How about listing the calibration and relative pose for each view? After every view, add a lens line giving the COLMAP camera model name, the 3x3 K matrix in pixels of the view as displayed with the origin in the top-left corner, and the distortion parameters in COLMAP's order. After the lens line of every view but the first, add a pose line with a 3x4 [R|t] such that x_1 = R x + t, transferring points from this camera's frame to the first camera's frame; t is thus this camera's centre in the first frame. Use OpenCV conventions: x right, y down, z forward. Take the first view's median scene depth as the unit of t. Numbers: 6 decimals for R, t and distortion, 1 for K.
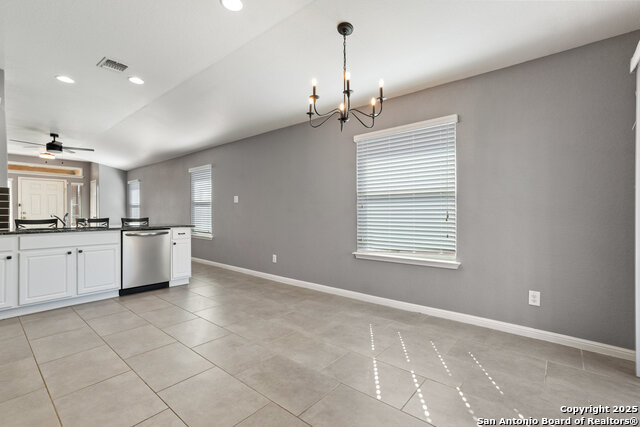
lens RADIAL K [[287.7, 0, 324.8], [0, 287.7, 215.1], [0, 0, 1]] dist [-0.015019, 0.001542]
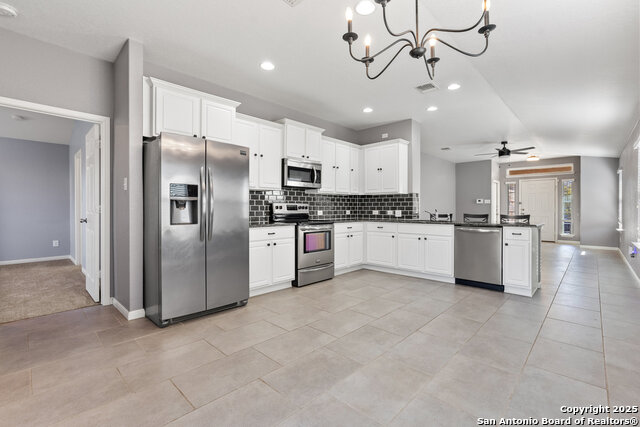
lens RADIAL K [[287.7, 0, 320.5], [0, 287.7, 213.6], [0, 0, 1]] dist [-0.015019, 0.001542]
pose [[-0.071188, 0.015921, -0.997336, 0.520635], [-0.010438, 0.999806, 0.016705, -0.005386], [0.997408, 0.011599, -0.071008, 0.646252]]
